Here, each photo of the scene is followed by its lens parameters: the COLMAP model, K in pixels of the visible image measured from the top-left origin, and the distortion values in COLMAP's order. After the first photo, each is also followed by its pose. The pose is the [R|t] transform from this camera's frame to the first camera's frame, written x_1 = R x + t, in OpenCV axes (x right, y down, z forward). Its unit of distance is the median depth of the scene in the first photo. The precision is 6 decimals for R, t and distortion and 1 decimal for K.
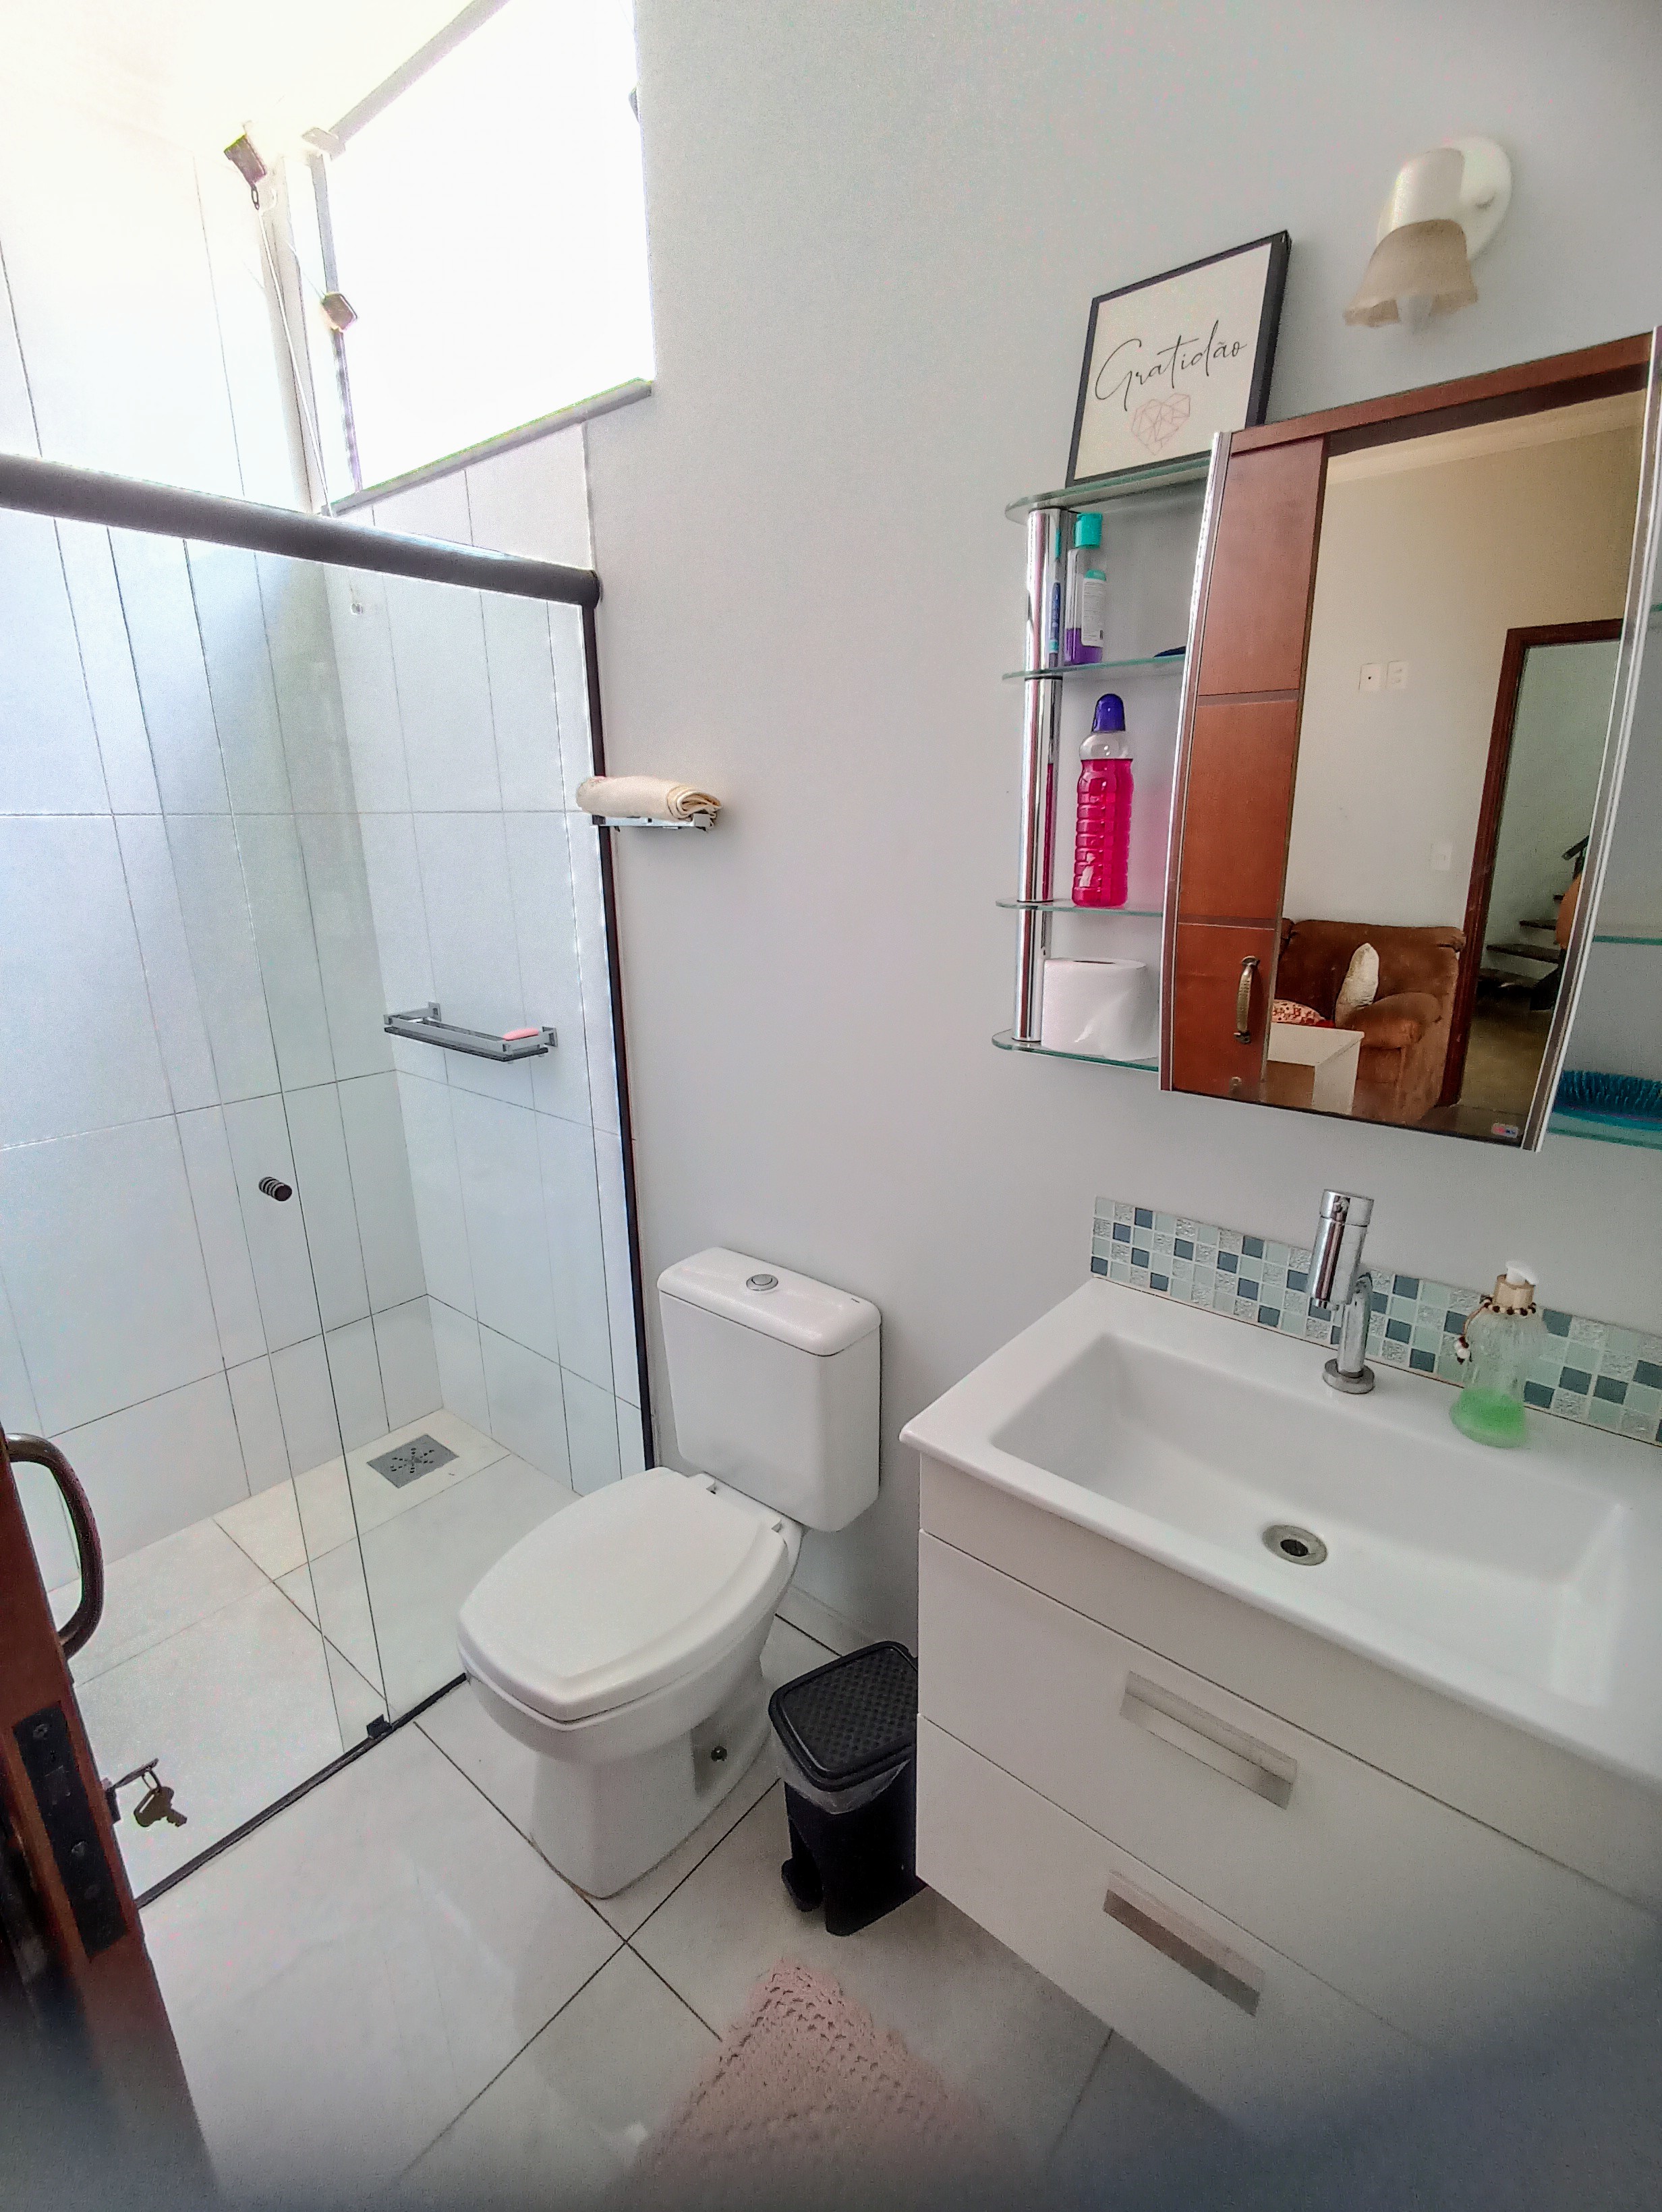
lens RADIAL K [[1013.2, 0, 856.4], [0, 1013.2, 1098.0], [0, 0, 1]] dist [0.000660, 0.000468]
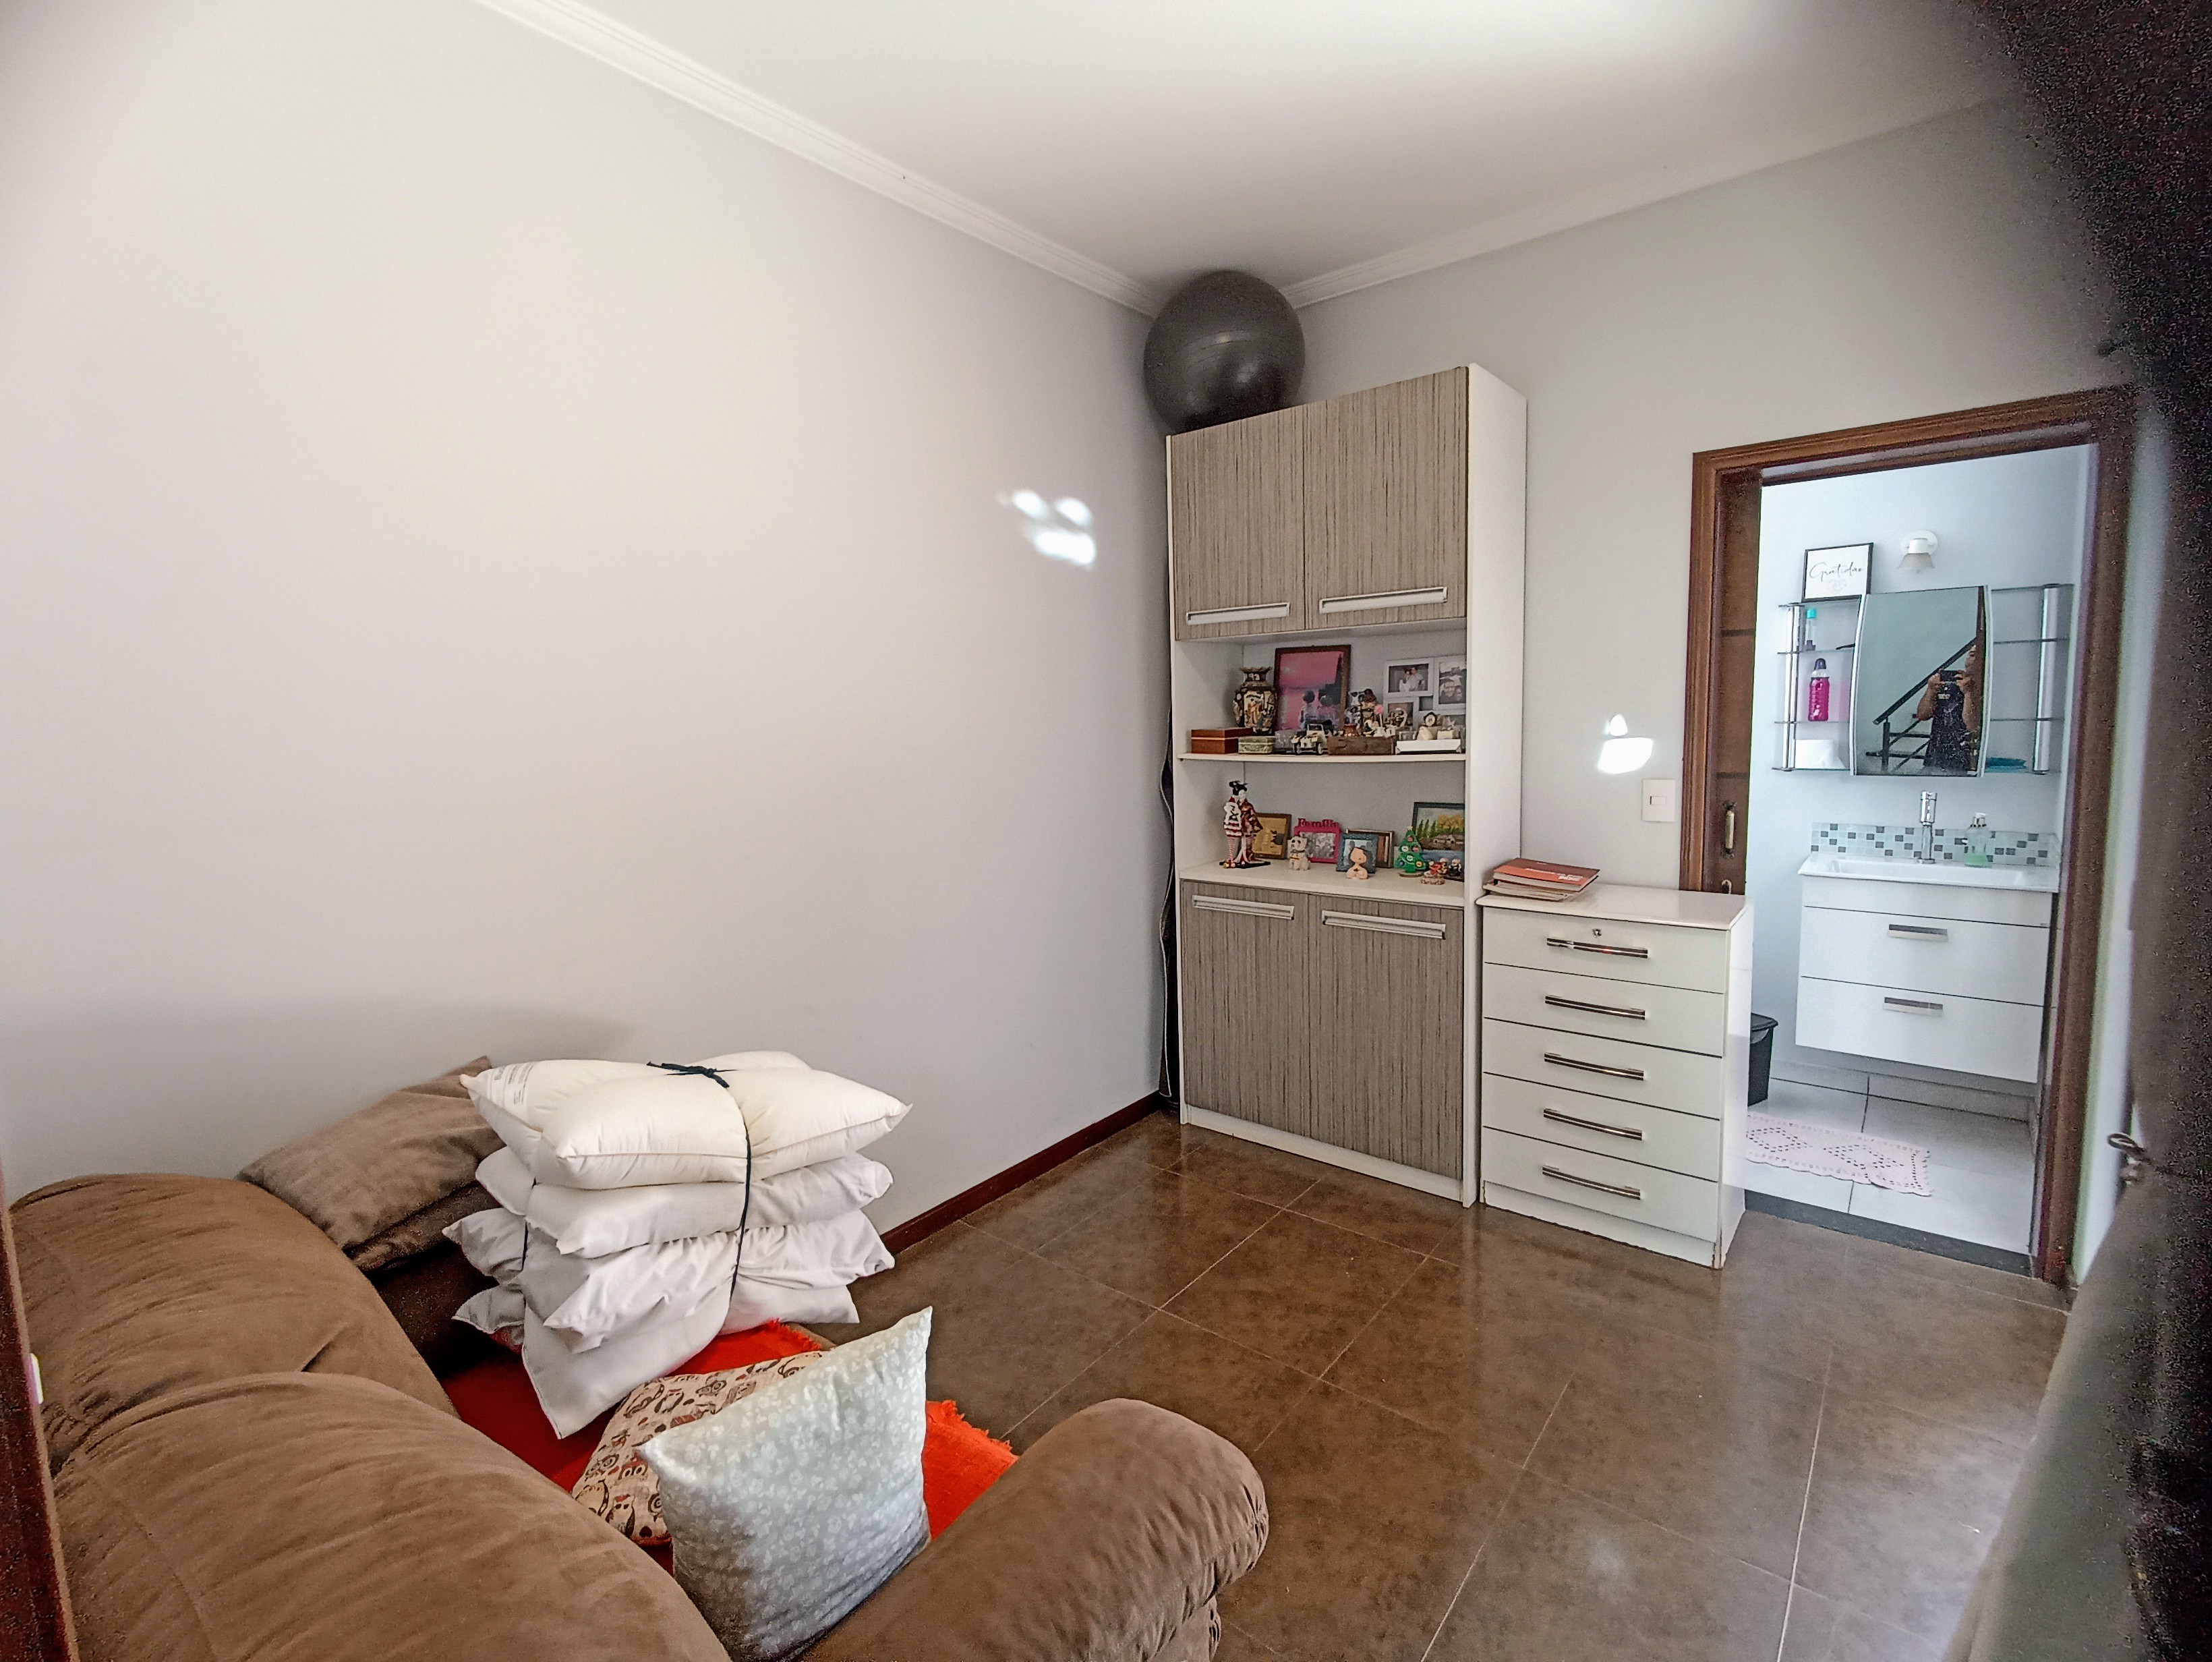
lens RADIAL K [[1013.2, 0, 1105.8], [0, 1013.2, 813.4], [0, 0, 1]] dist [0.000660, 0.000468]
pose [[0.999815, -0.019217, -0.001250, -1.997887], [0.018714, 0.984860, -0.172341, 0.599146], [0.004543, 0.172286, 0.985037, -2.089295]]
